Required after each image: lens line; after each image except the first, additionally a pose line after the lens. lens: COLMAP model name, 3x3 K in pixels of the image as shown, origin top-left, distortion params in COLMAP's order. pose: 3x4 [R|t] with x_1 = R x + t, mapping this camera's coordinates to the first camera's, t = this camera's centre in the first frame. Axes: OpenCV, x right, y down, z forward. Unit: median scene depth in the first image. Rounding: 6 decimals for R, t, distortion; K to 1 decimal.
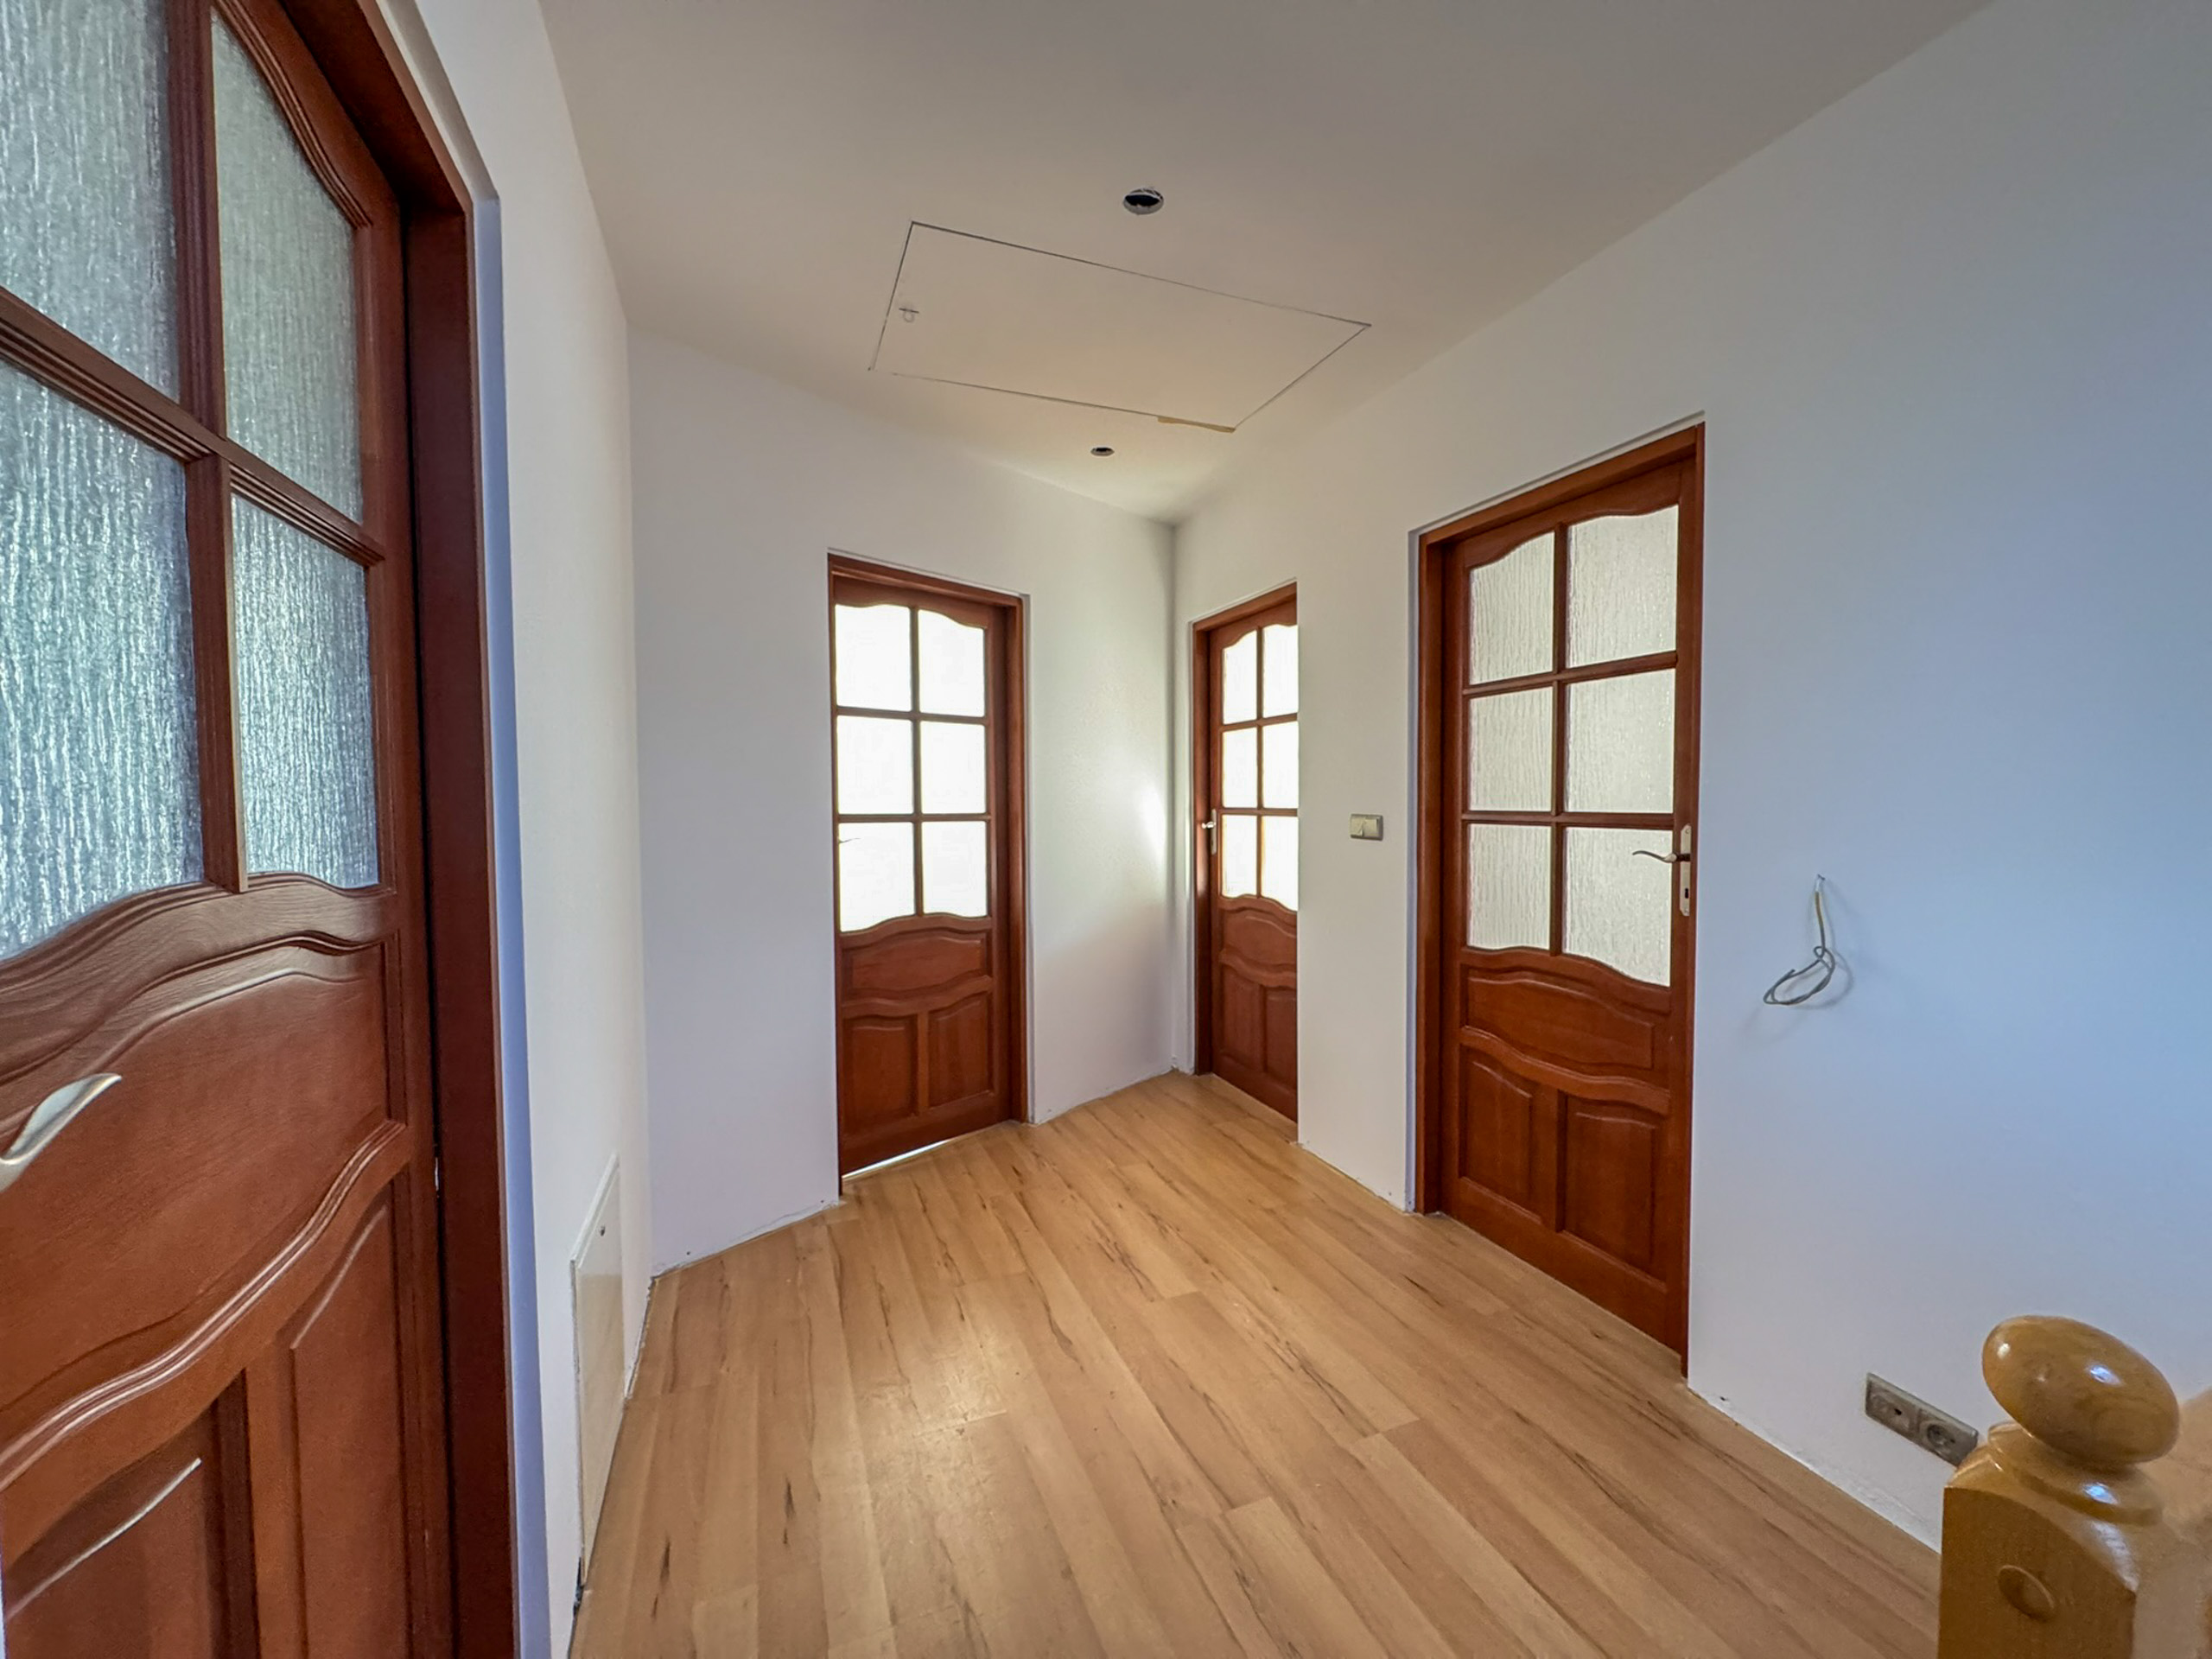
lens RADIAL K [[882.0, 0, 1105.8], [0, 882.0, 830.5], [0, 0, 1]] dist [-0.002124, -0.000089]
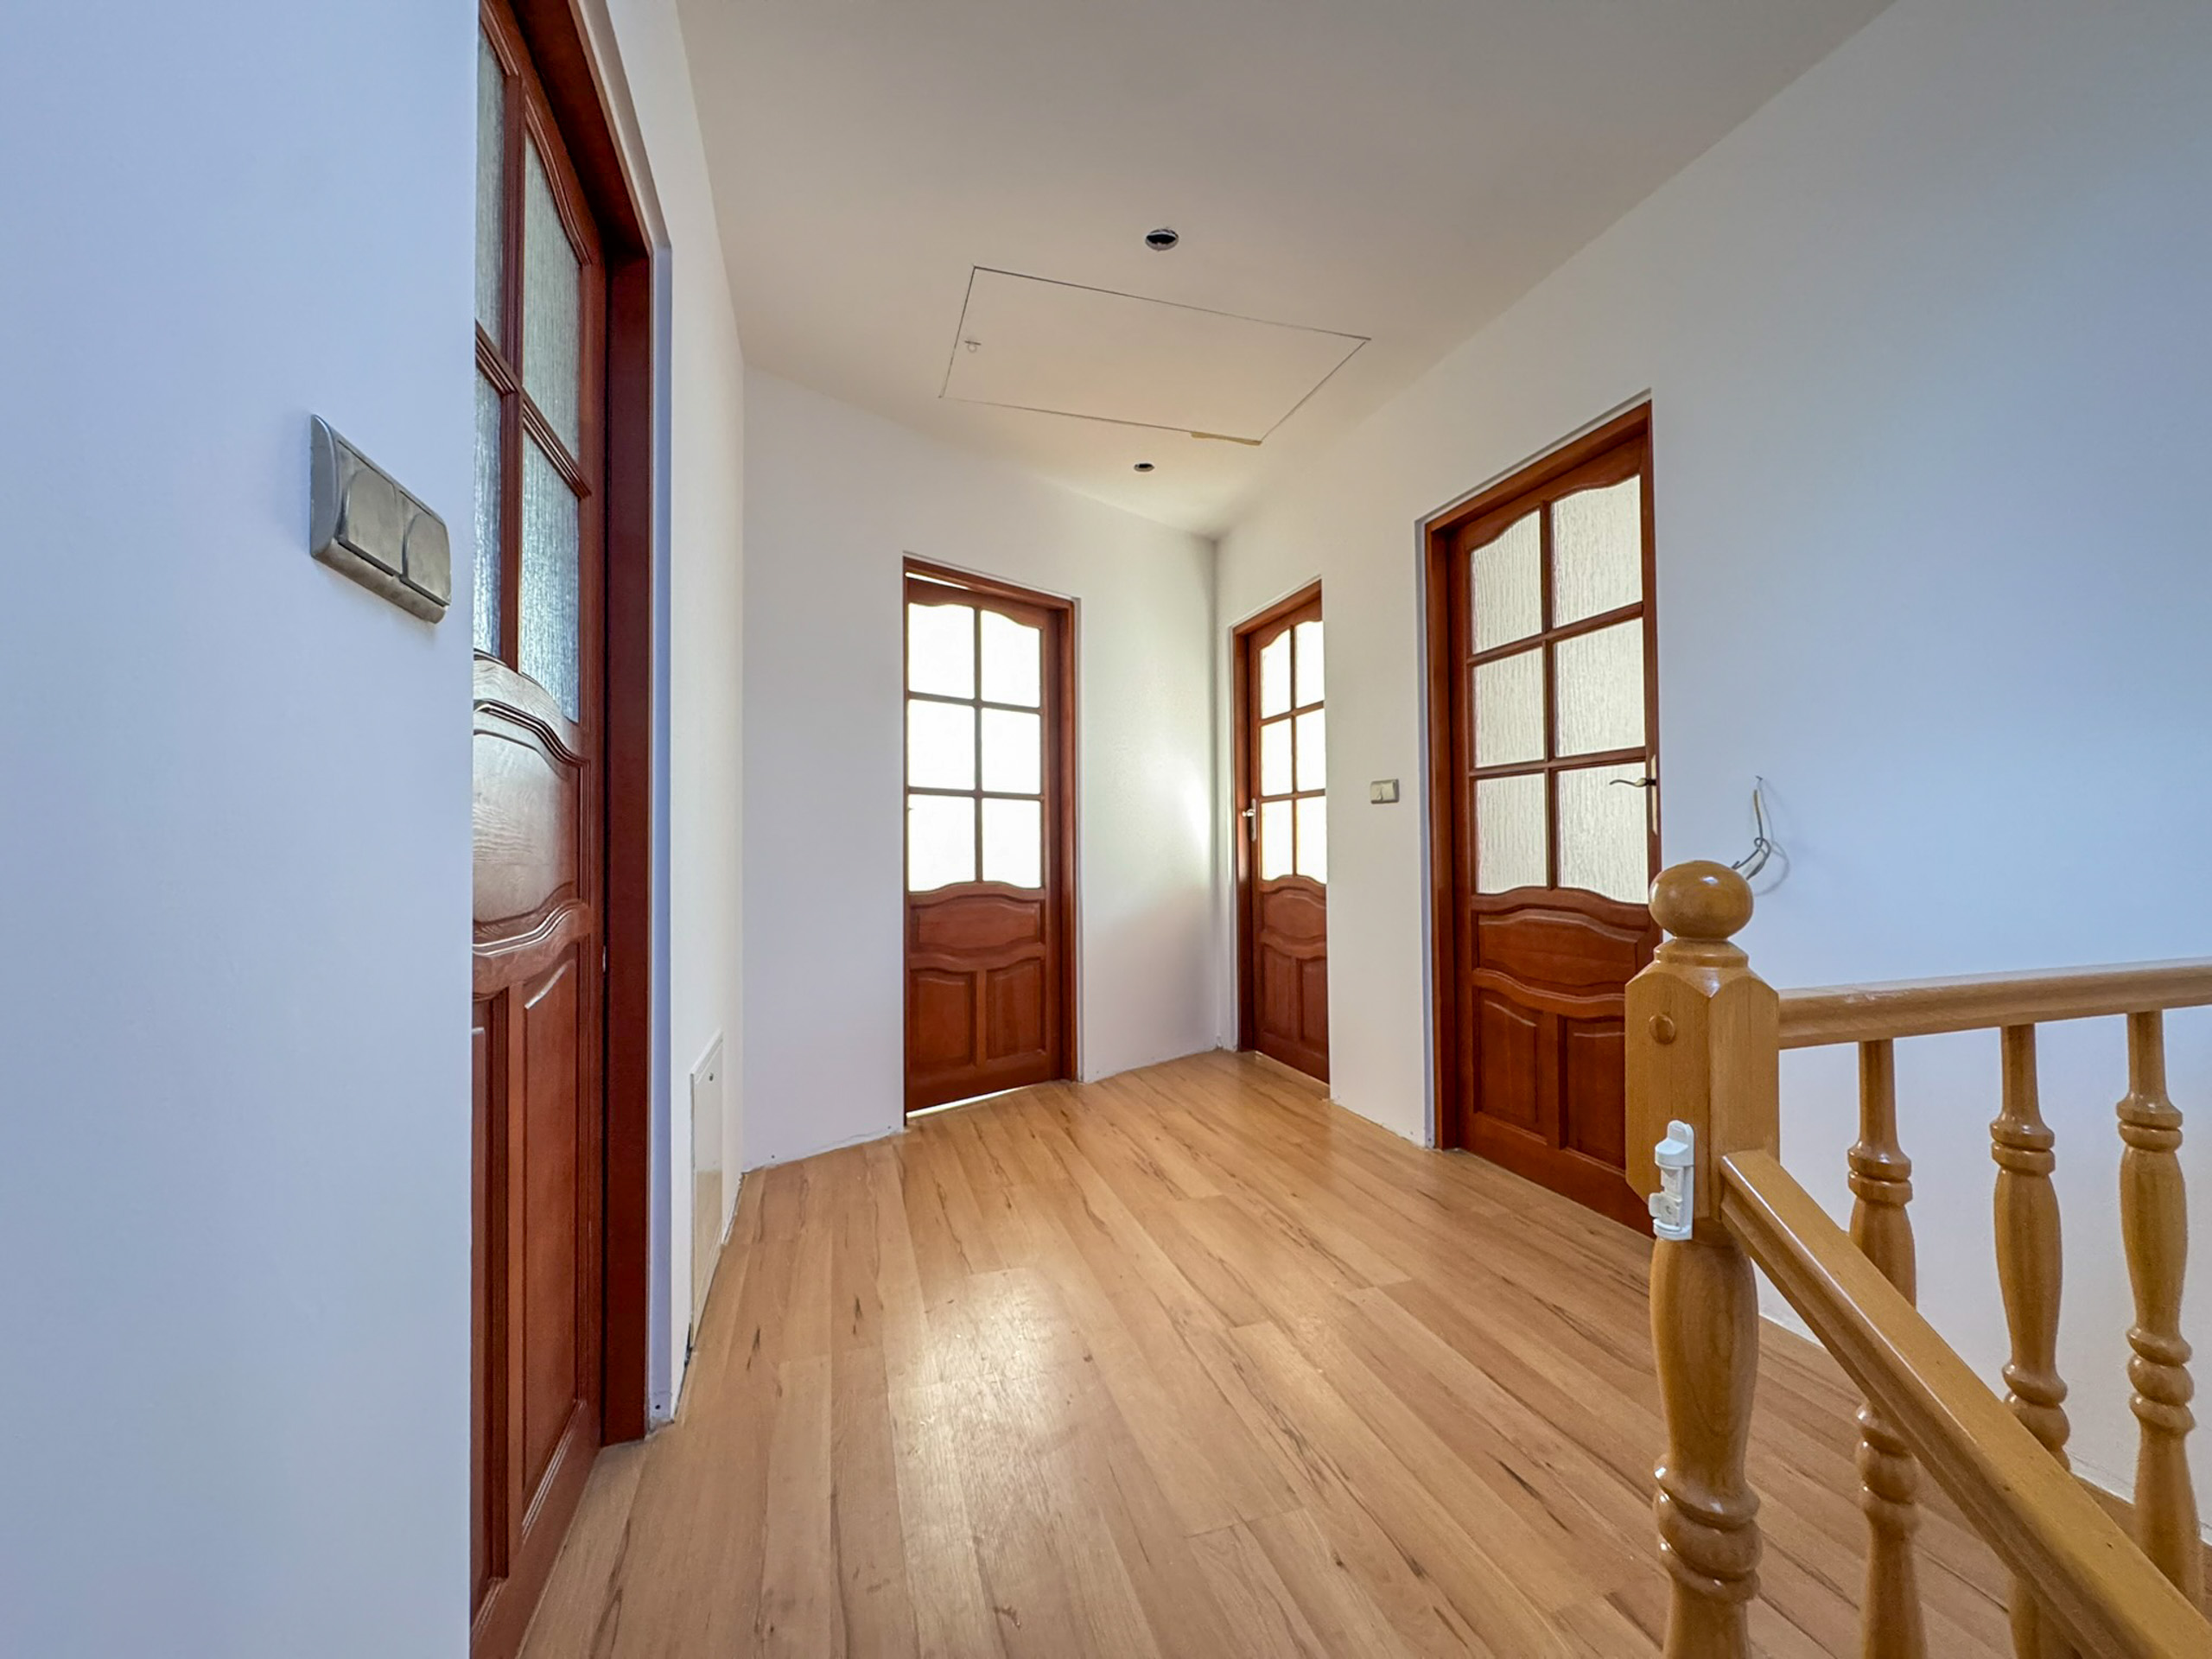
lens RADIAL K [[882.0, 0, 1106.3], [0, 882.0, 830.1], [0, 0, 1]] dist [-0.002124, -0.000089]
pose [[0.997113, -0.002299, -0.075899, 0.043476], [-0.002143, 0.998291, -0.058401, 0.130205], [0.075904, 0.058395, 0.995404, -0.128000]]
